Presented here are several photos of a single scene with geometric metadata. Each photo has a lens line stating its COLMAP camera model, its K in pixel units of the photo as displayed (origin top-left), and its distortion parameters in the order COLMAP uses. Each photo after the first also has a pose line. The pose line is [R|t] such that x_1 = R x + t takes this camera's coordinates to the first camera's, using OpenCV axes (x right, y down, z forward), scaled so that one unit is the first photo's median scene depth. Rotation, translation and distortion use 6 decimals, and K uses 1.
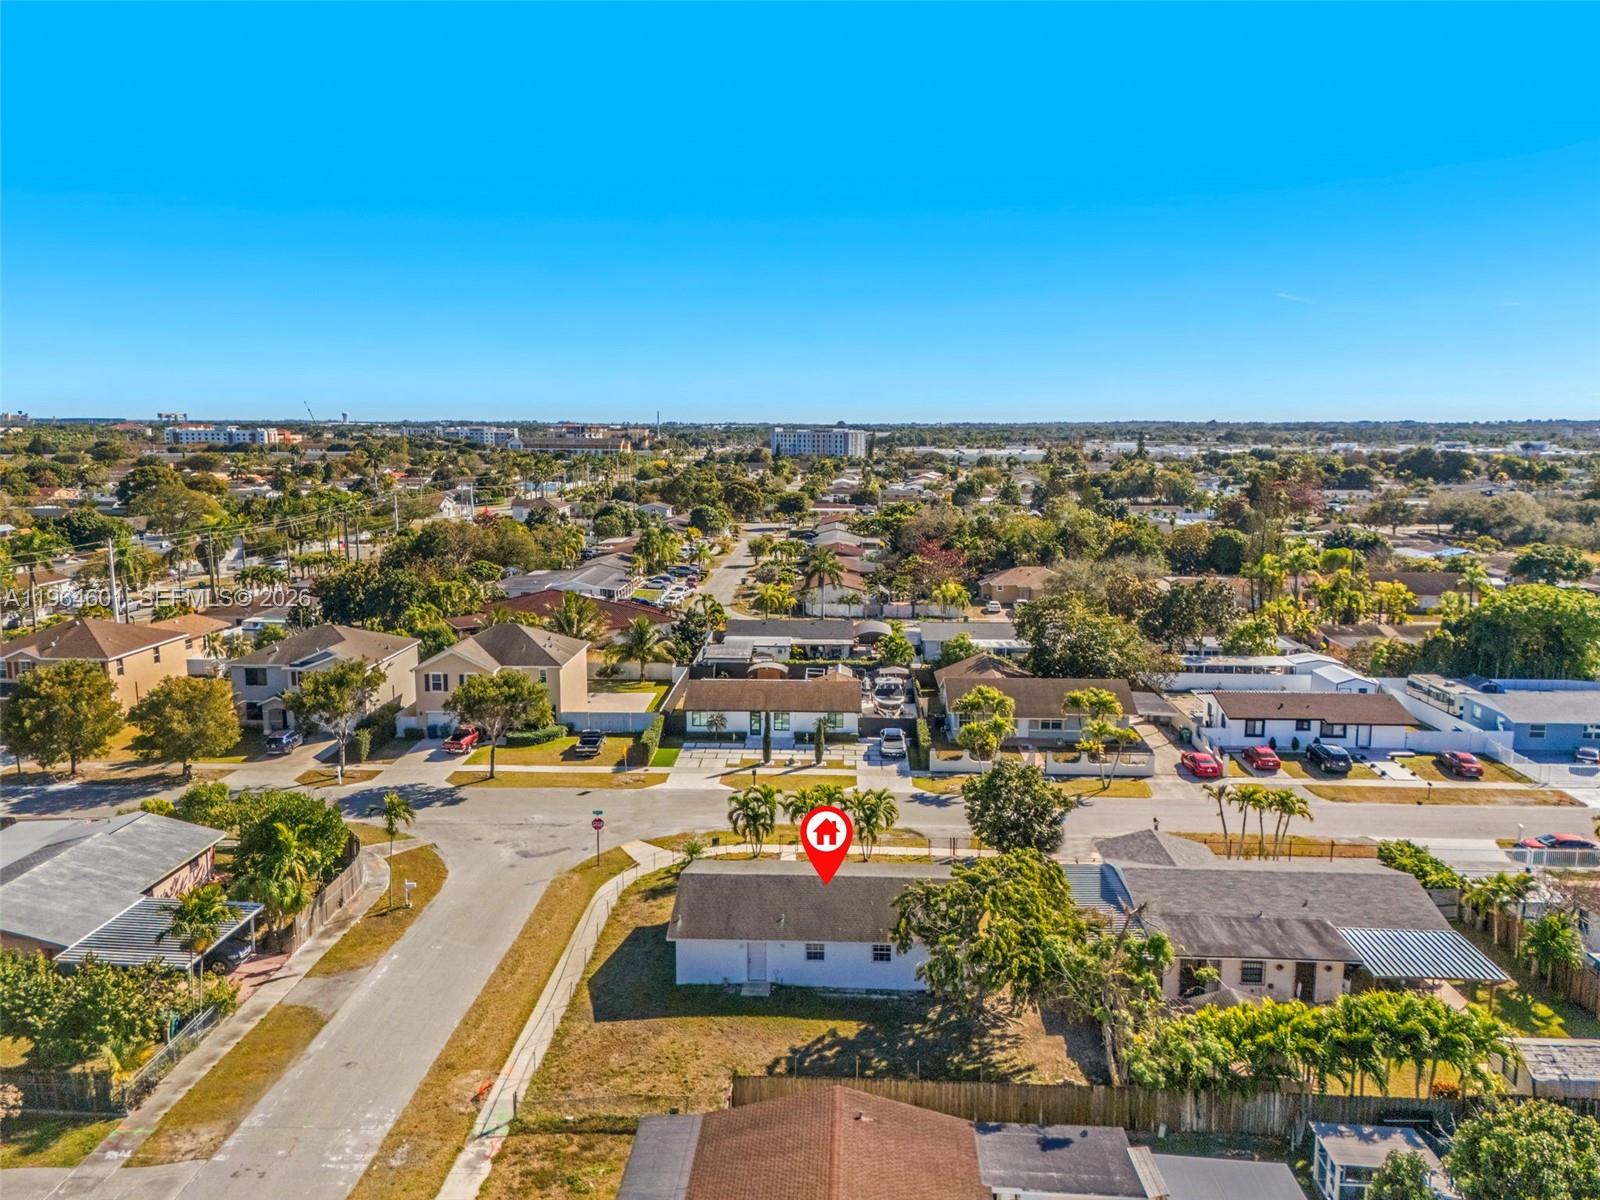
lens RADIAL K [[1191.2, 0, 798.6], [0, 1191.2, 607.4], [0, 0, 1]] dist [0.055419, -0.004697]
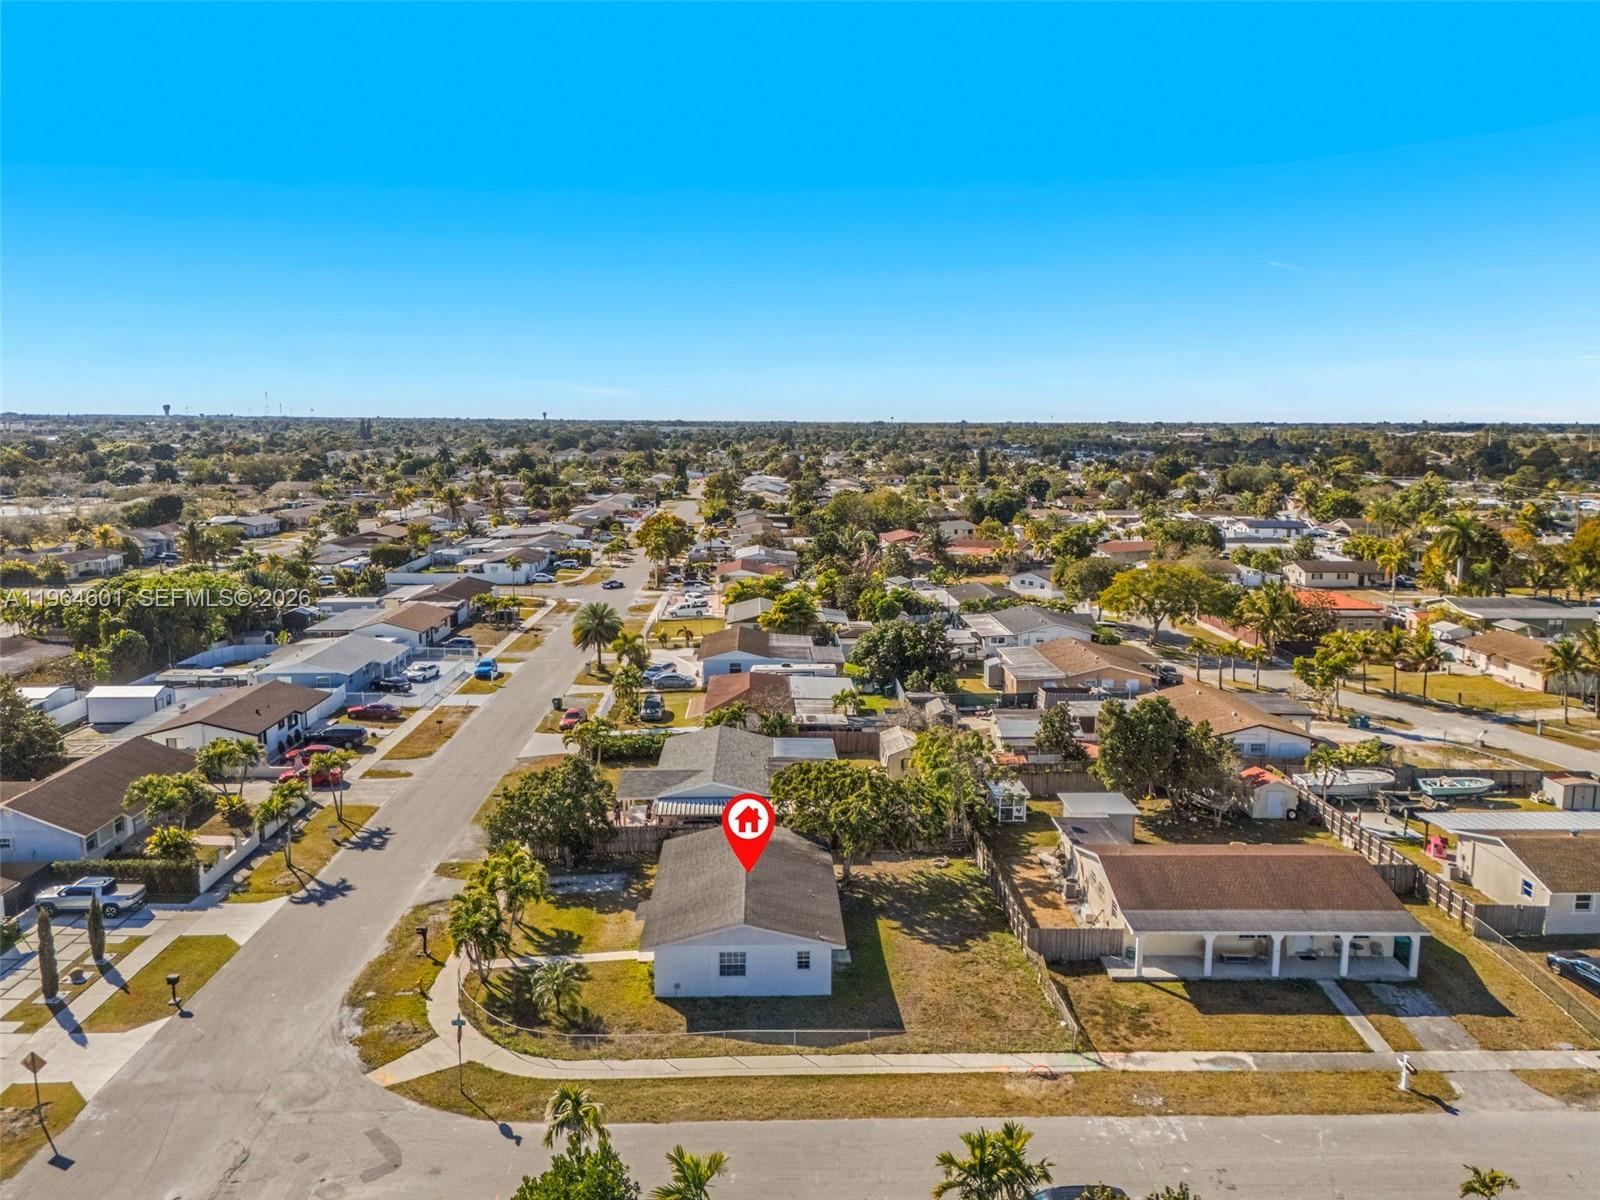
lens RADIAL K [[1191.2, 0, 799.7], [0, 1191.2, 596.3], [0, 0, 1]] dist [0.055419, -0.004697]
pose [[-0.076952, -0.154463, 0.984997, -1.098802], [0.152213, 0.974526, 0.164713, -0.196557], [-0.985347, 0.162605, -0.051481, 1.068362]]
